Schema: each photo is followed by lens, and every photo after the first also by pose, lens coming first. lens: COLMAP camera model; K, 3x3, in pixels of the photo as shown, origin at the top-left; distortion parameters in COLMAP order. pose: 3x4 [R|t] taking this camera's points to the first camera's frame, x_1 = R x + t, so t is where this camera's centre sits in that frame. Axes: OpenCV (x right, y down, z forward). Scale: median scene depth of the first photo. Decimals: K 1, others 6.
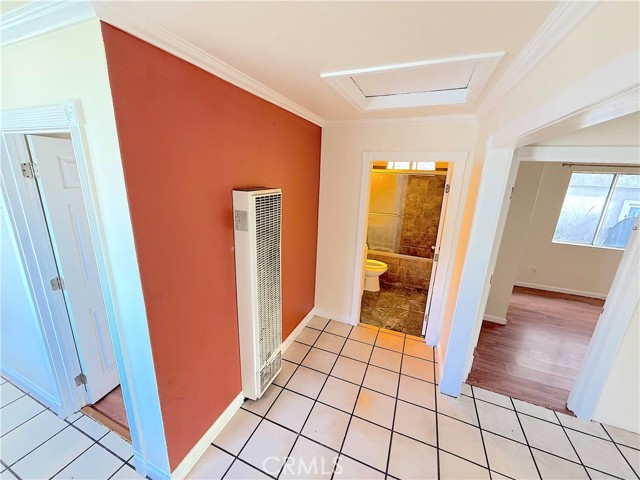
lens RADIAL K [[252.7, 0, 314.6], [0, 252.7, 243.9], [0, 0, 1]] dist [0.001184, -0.000677]
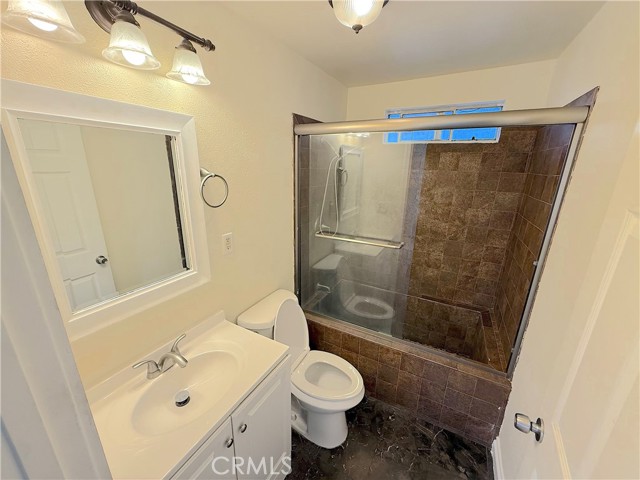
lens RADIAL K [[252.7, 0, 317.9], [0, 252.7, 237.3], [0, 0, 1]] dist [0.001184, -0.000677]
pose [[0.995445, 0.013344, -0.094401, 0.216675], [-0.011751, 0.999779, 0.017410, -0.115575], [0.094612, -0.016221, 0.995382, 0.540820]]
